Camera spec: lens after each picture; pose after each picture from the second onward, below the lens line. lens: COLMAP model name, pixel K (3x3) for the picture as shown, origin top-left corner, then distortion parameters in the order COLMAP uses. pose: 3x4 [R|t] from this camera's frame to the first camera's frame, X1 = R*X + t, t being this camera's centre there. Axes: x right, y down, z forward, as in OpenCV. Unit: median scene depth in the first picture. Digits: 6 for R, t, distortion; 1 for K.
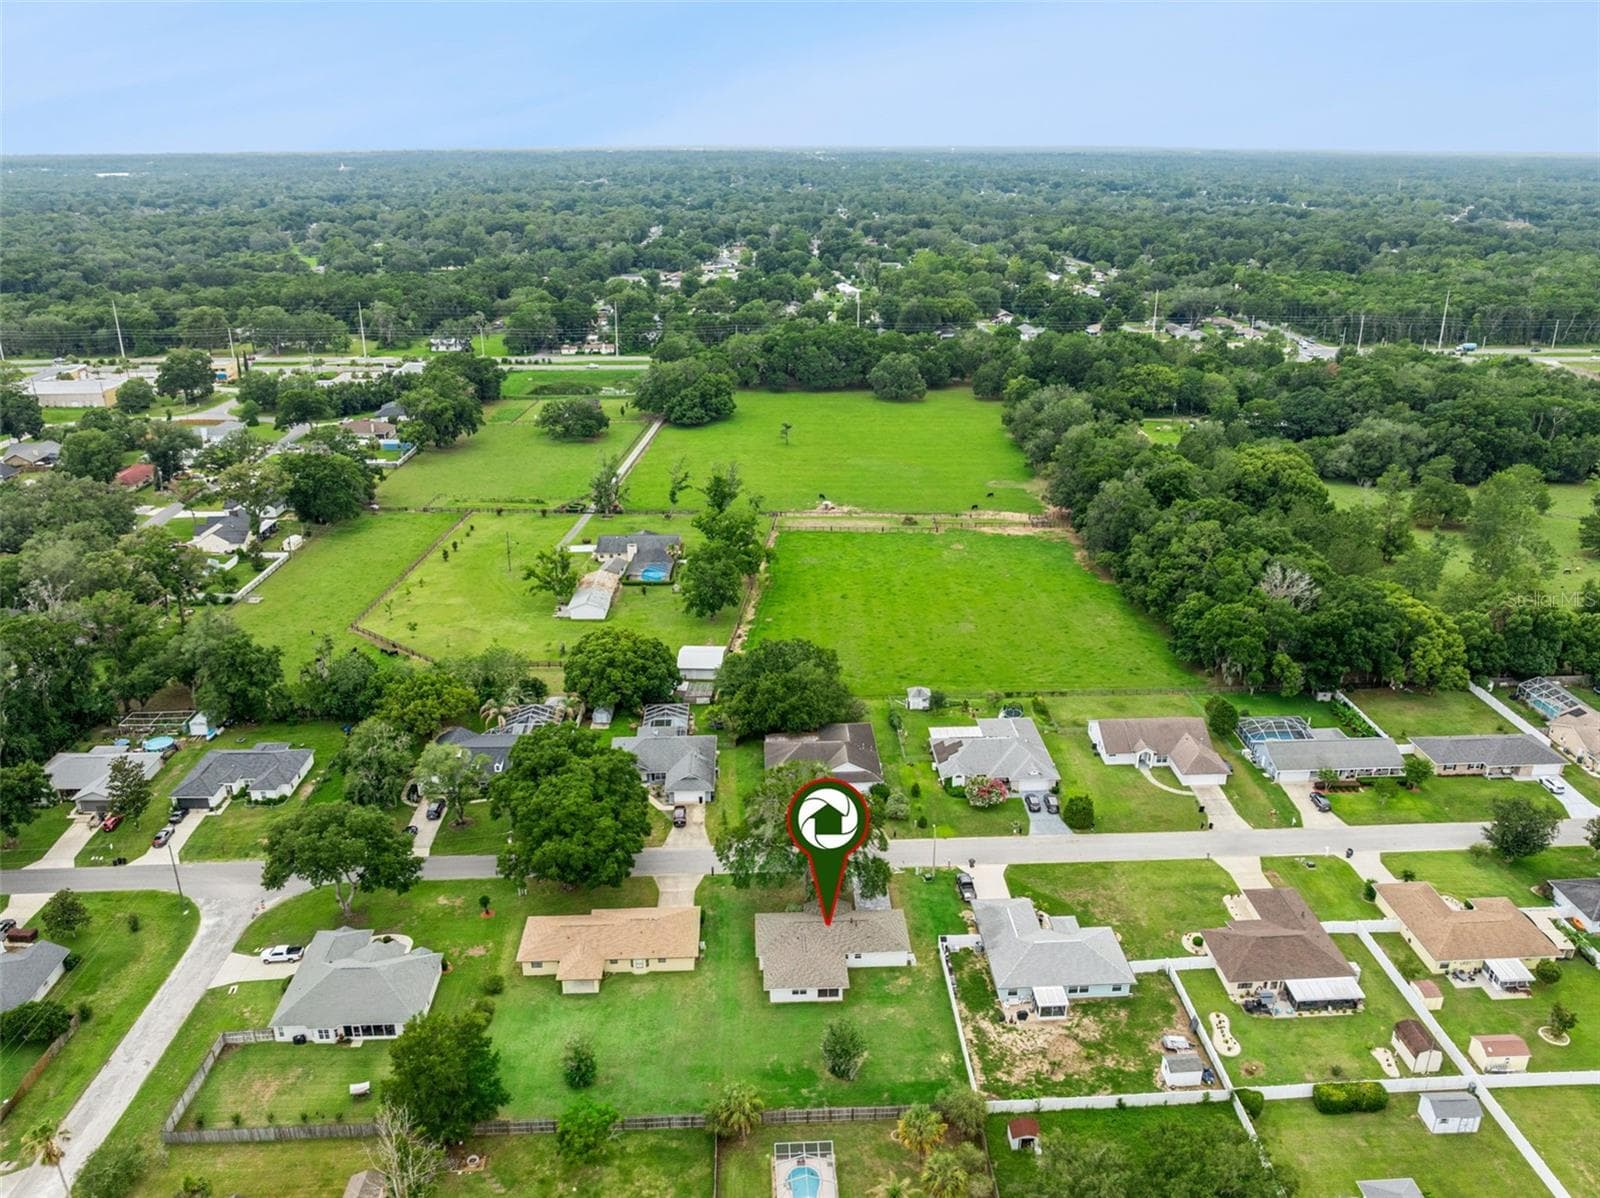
lens RADIAL K [[1166.6, 0, 810.5], [0, 1166.6, 610.0], [0, 0, 1]] dist [-0.036147, -0.009150]
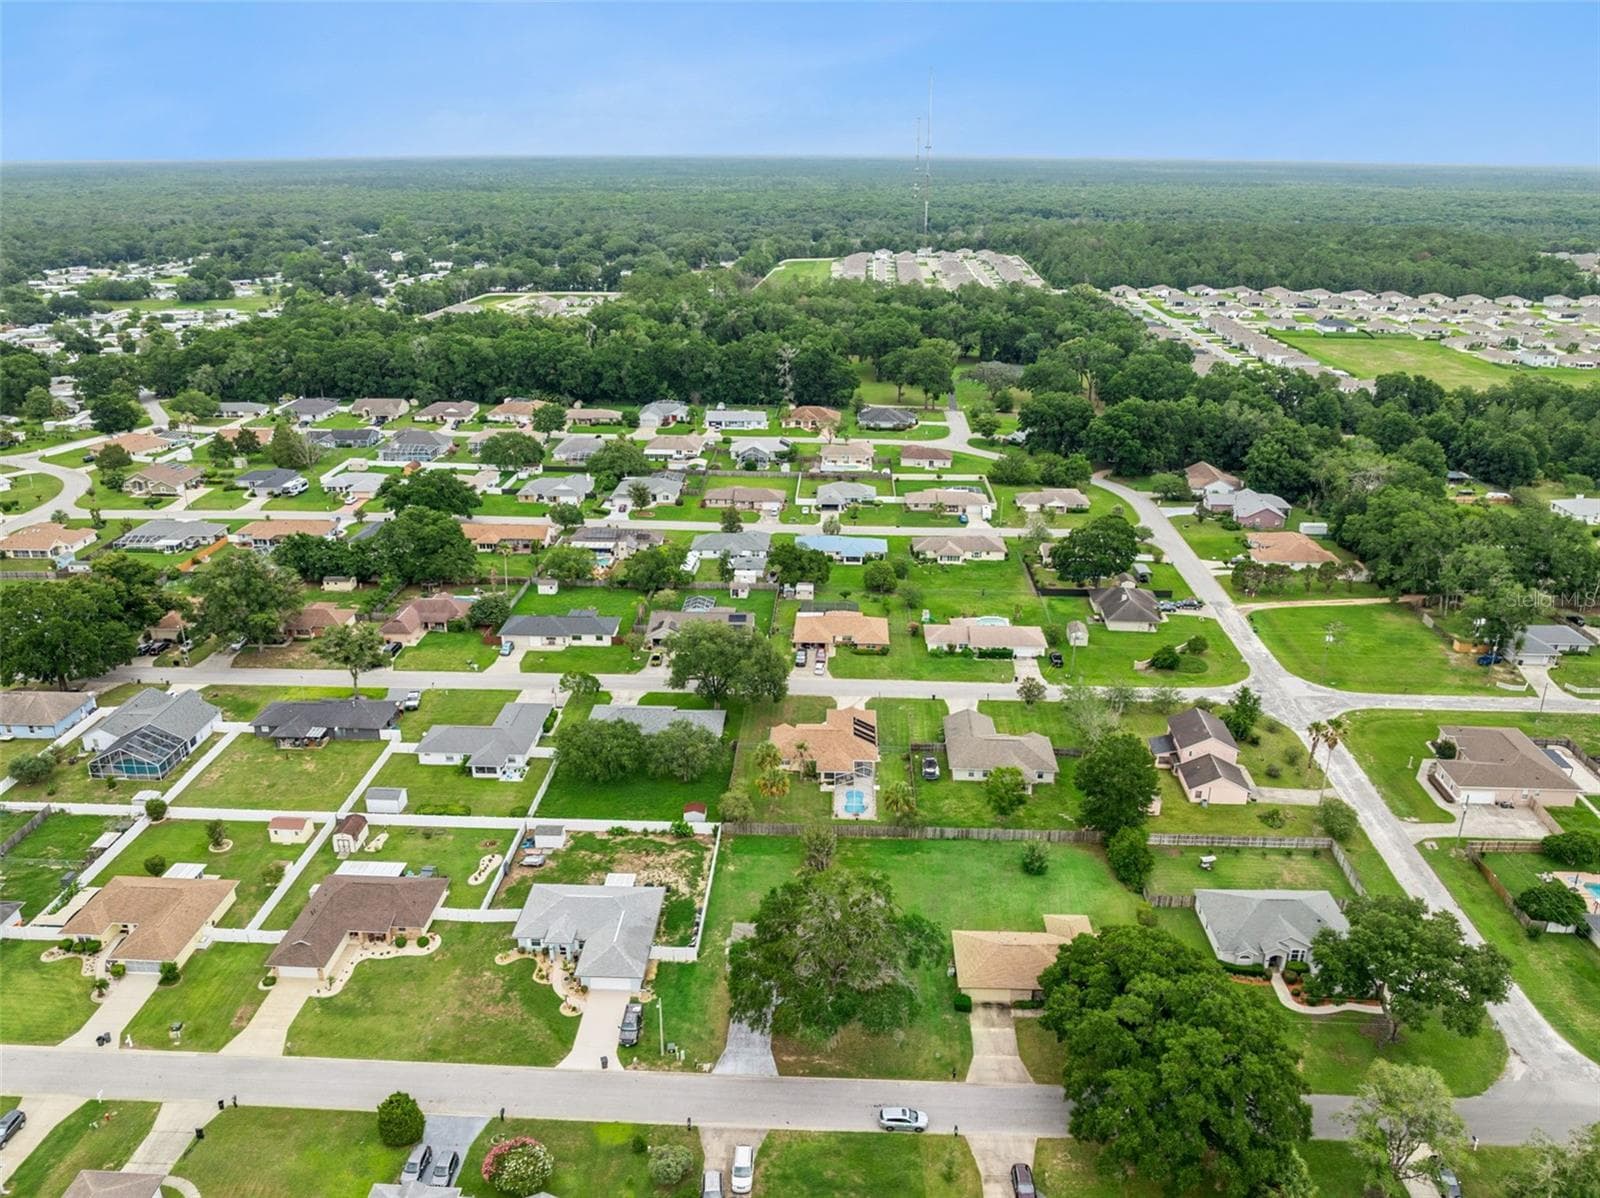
lens RADIAL K [[1166.6, 0, 796.9], [0, 1166.6, 613.6], [0, 0, 1]] dist [-0.036147, -0.009150]
pose [[-0.995248, -0.037637, 0.089802, -0.046931], [0.035224, 0.720651, 0.692402, -0.596475], [-0.090776, 0.692275, -0.715901, 1.586547]]
